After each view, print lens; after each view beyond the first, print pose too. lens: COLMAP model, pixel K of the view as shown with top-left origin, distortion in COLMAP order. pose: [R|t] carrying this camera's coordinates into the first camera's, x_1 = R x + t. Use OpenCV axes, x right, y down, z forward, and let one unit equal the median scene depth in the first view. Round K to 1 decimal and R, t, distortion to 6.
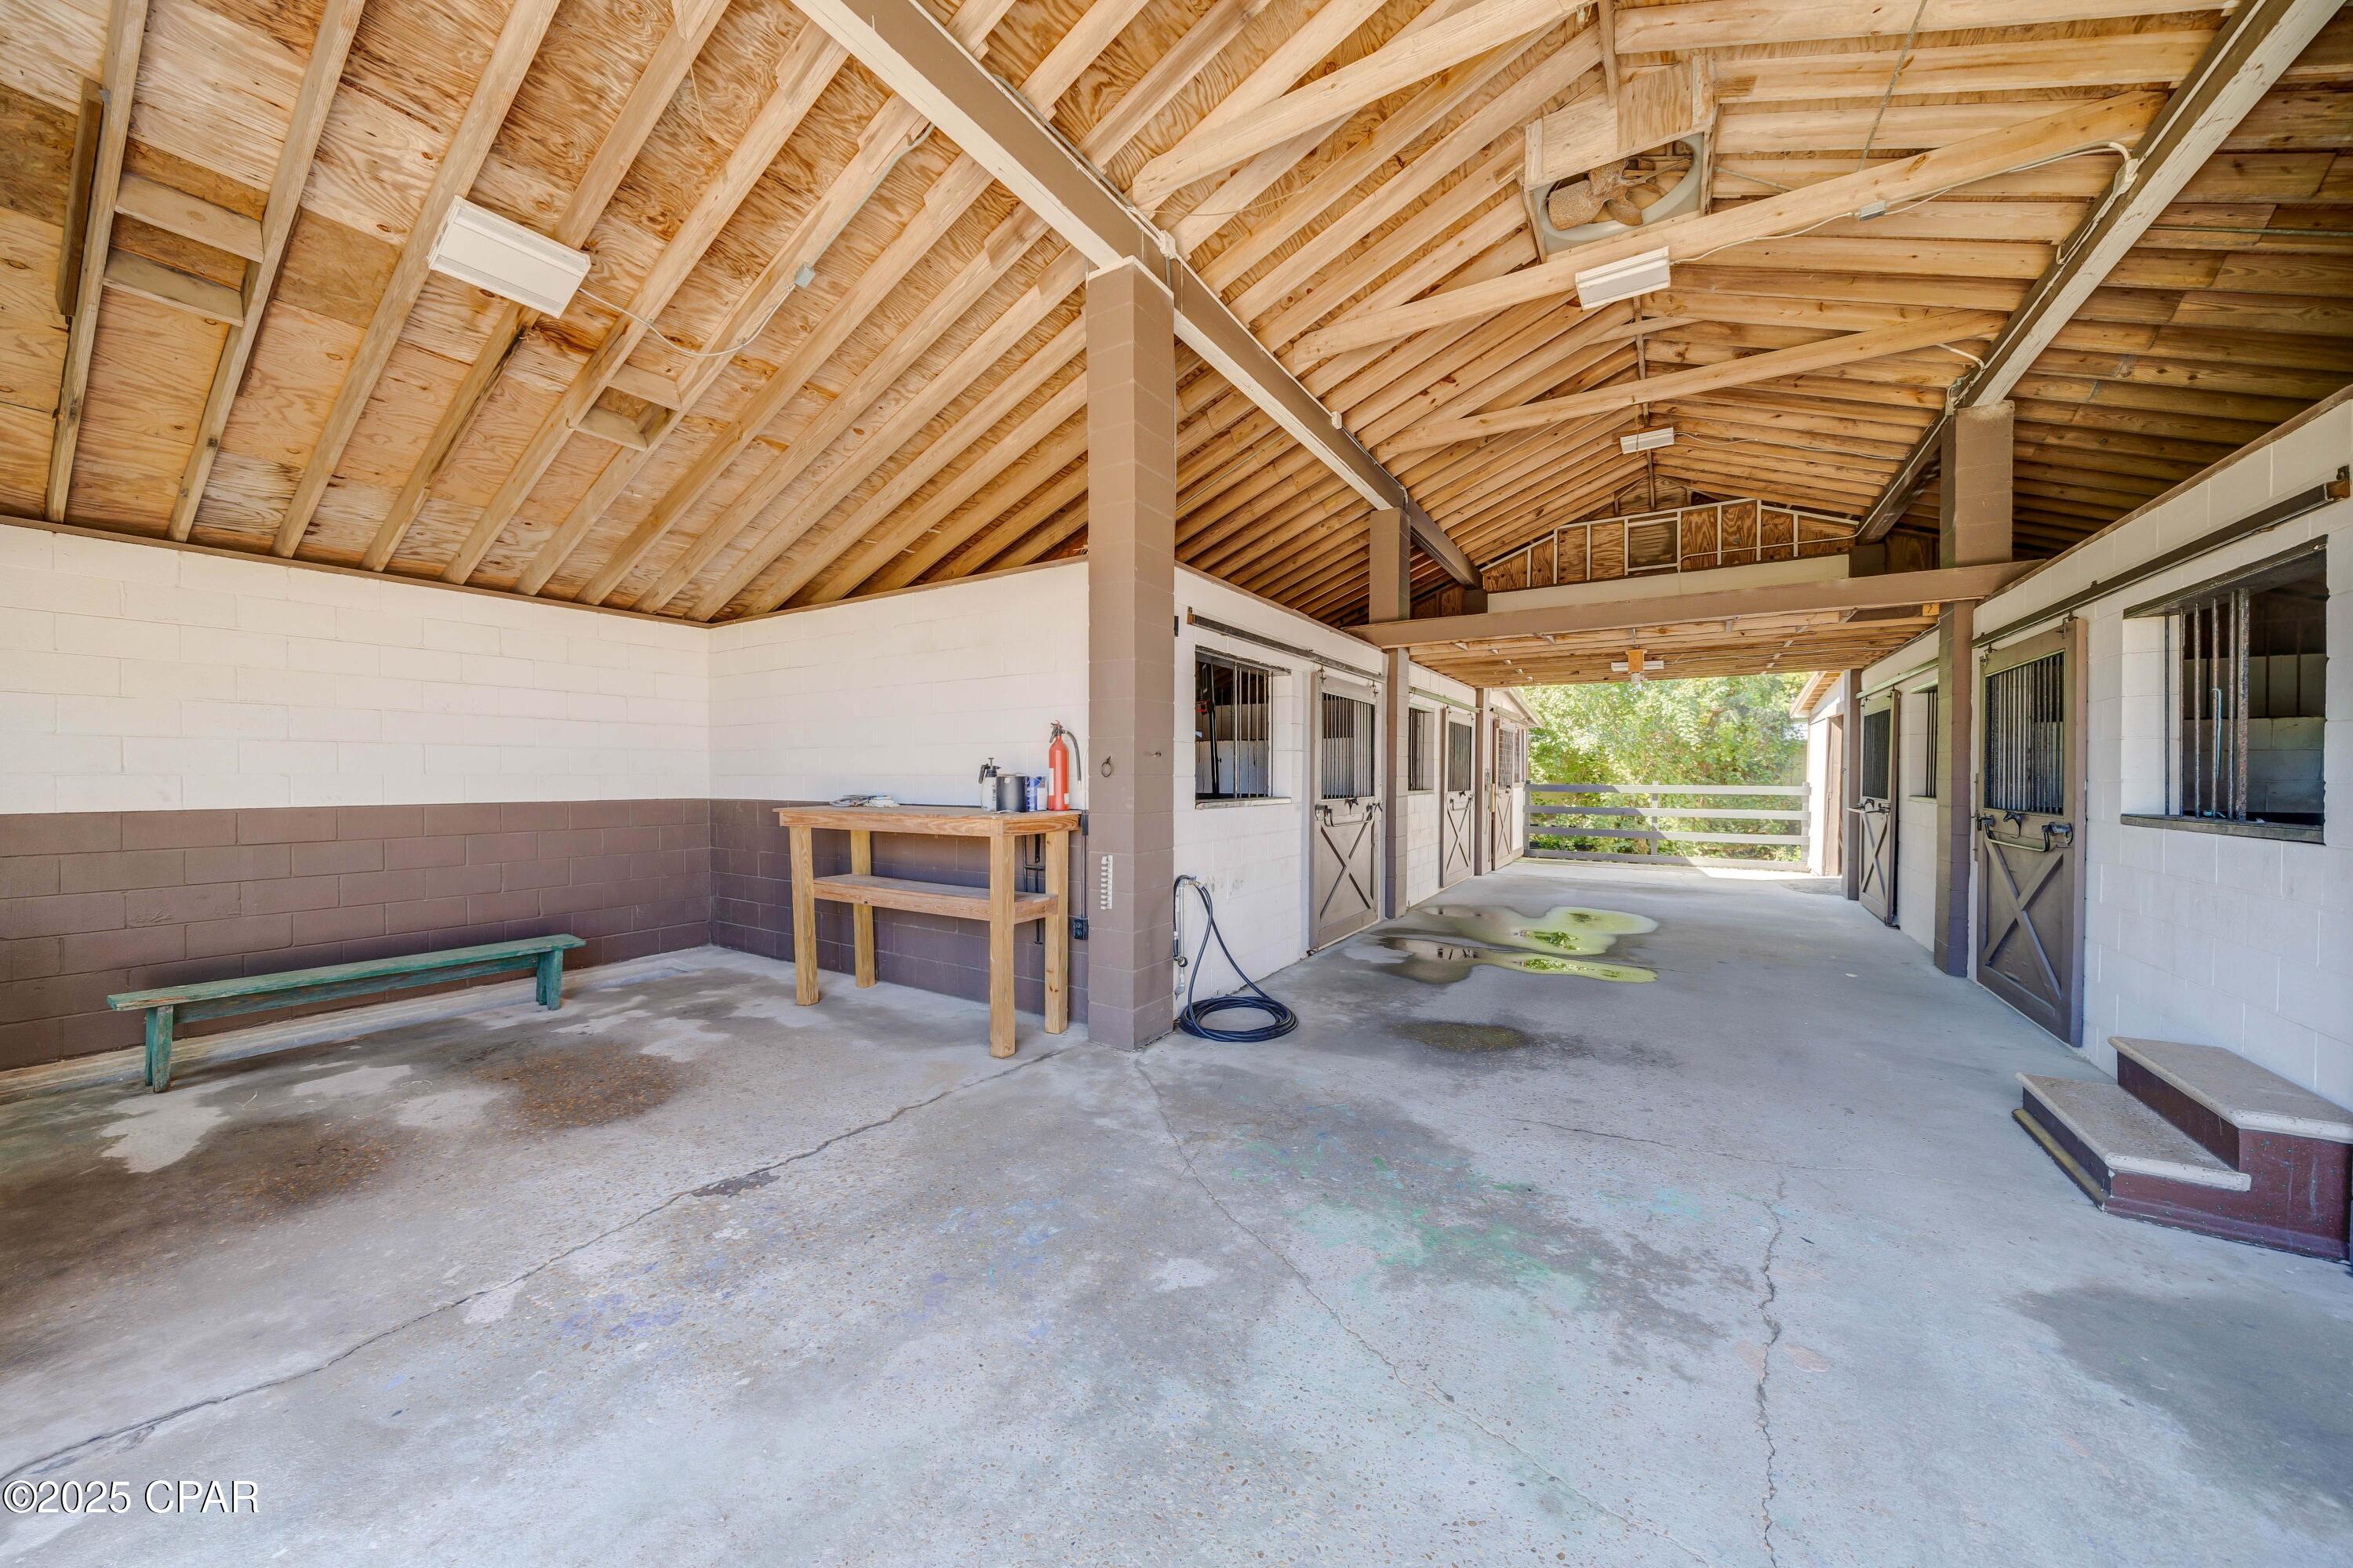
lens RADIAL K [[813.1, 0, 1159.8], [0, 813.1, 787.1], [0, 0, 1]] dist [-0.006403, -0.000223]
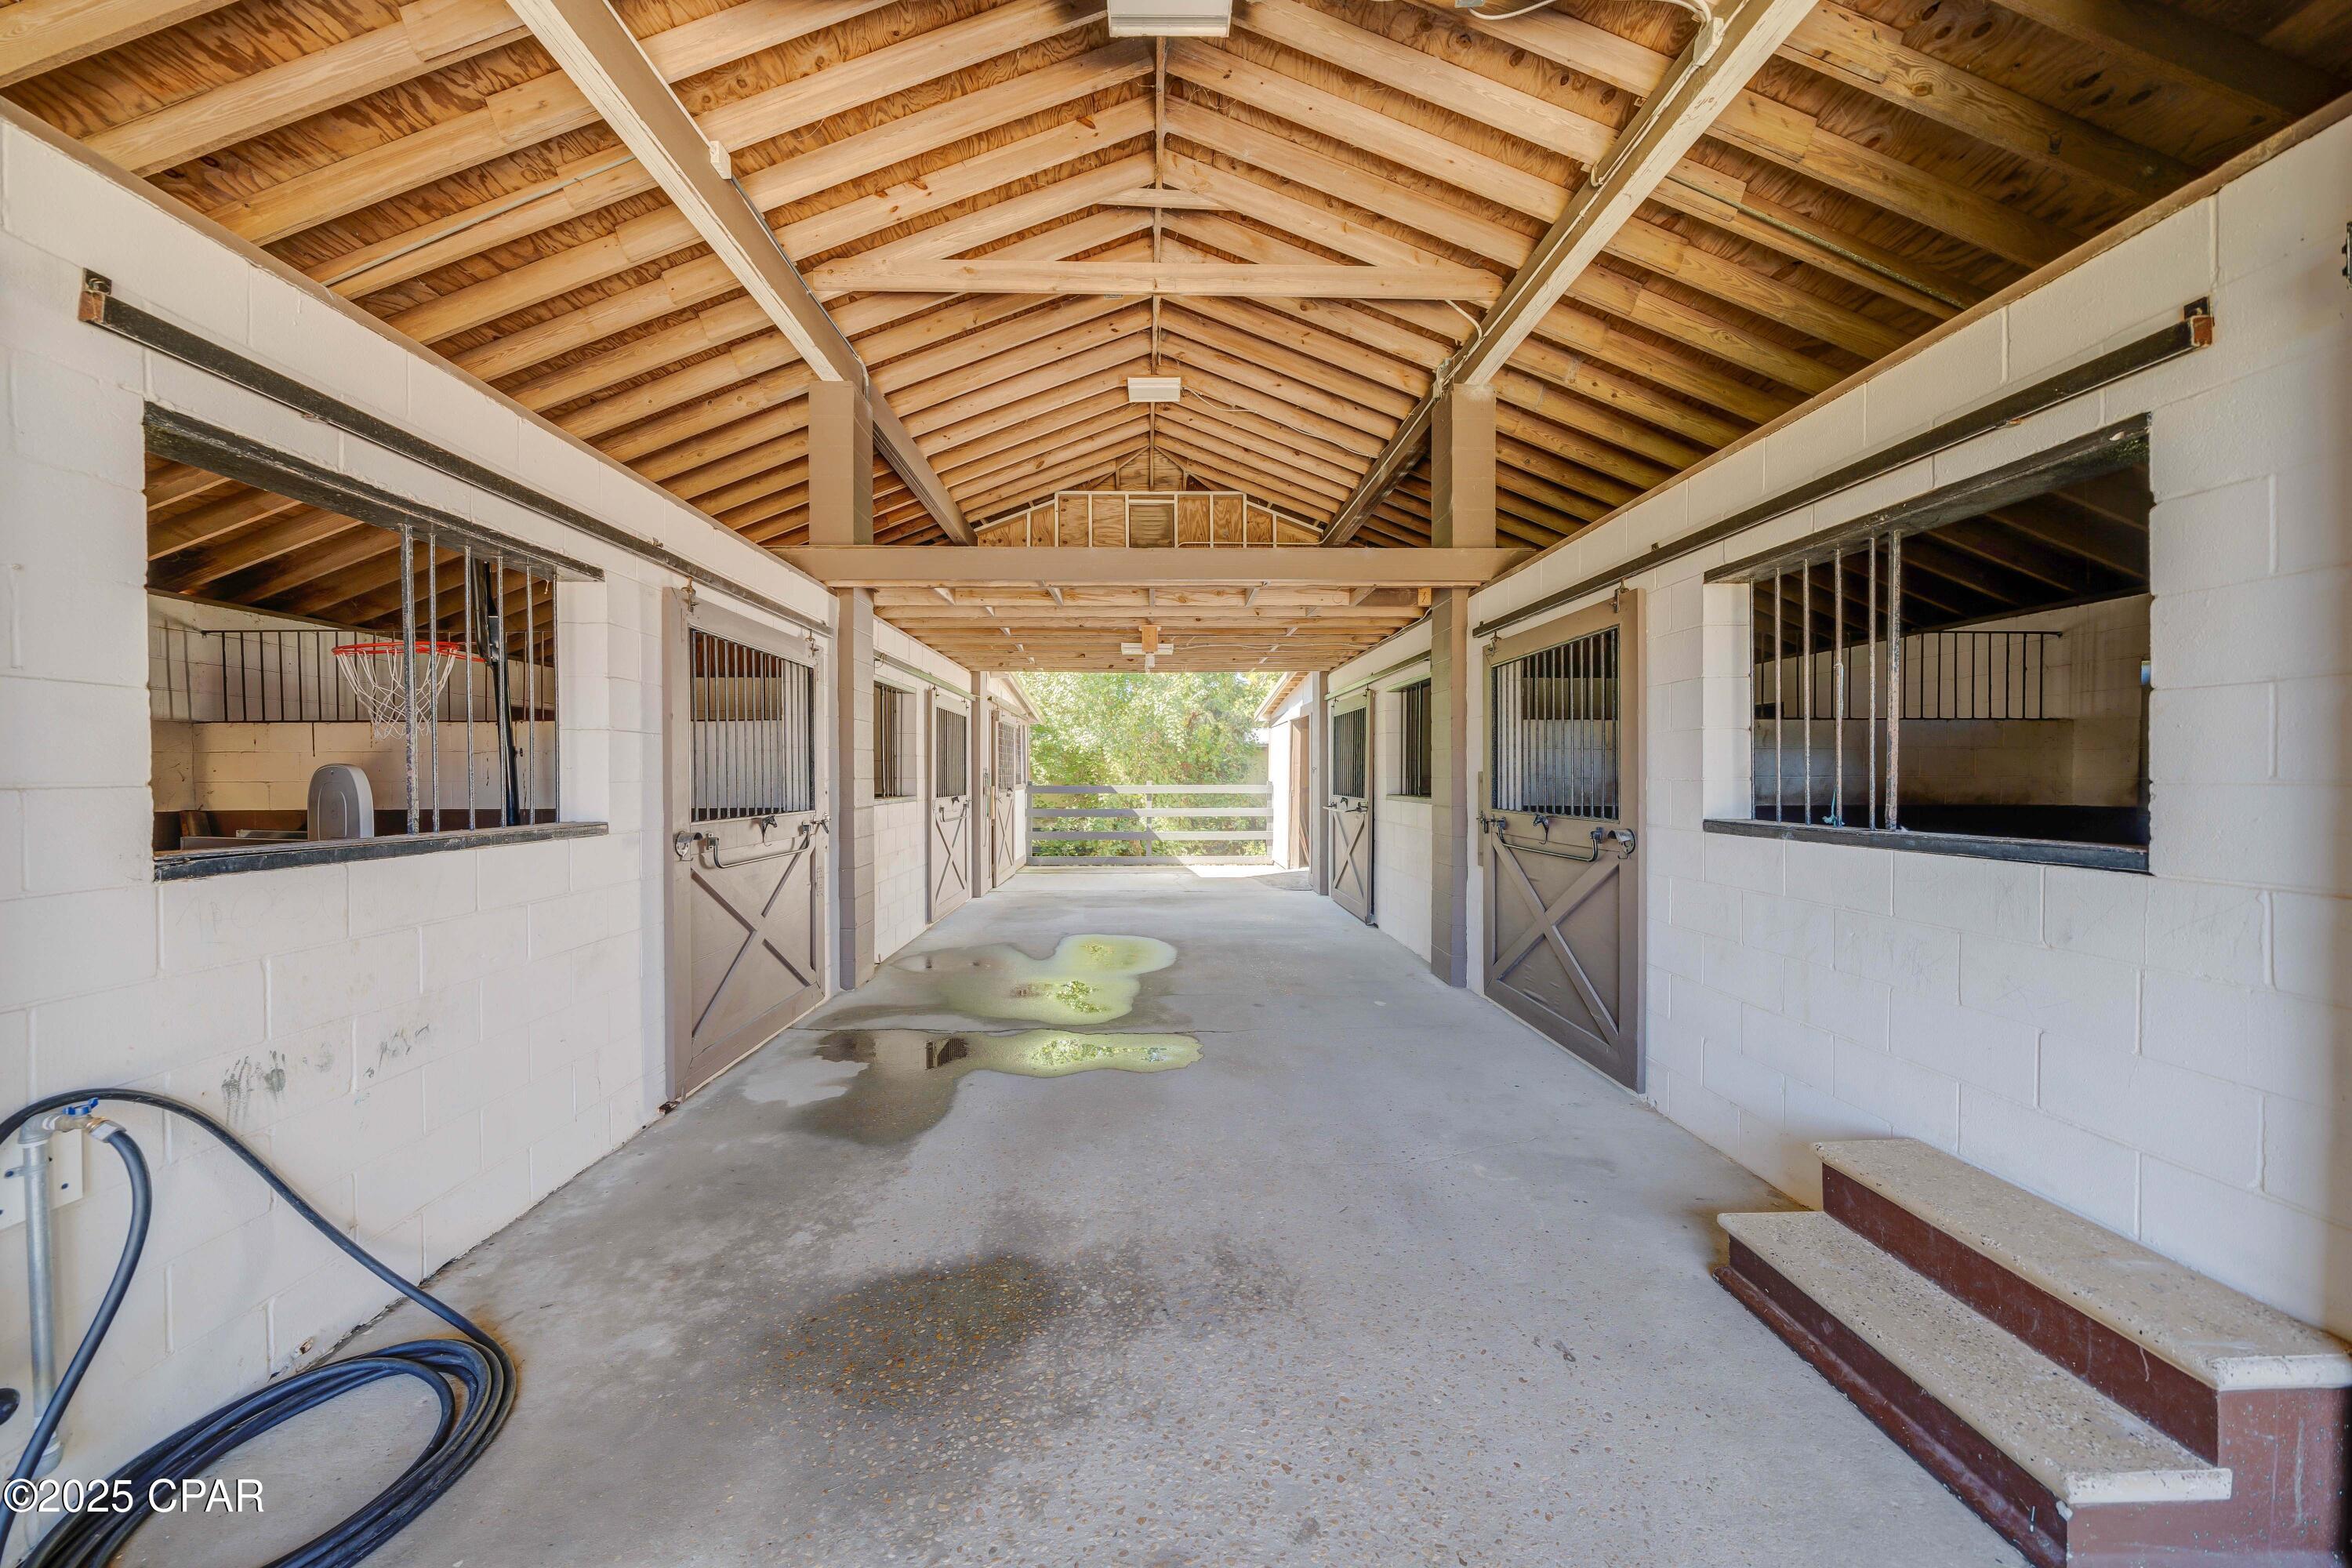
lens RADIAL K [[812.7, 0, 1159.3], [0, 812.7, 787.1], [0, 0, 1]] dist [-0.006403, -0.000223]
pose [[0.832807, -0.012544, 0.553421, 0.130129], [0.013304, 0.999908, 0.002645, -0.004869], [-0.553403, 0.005160, 0.832898, 0.298565]]
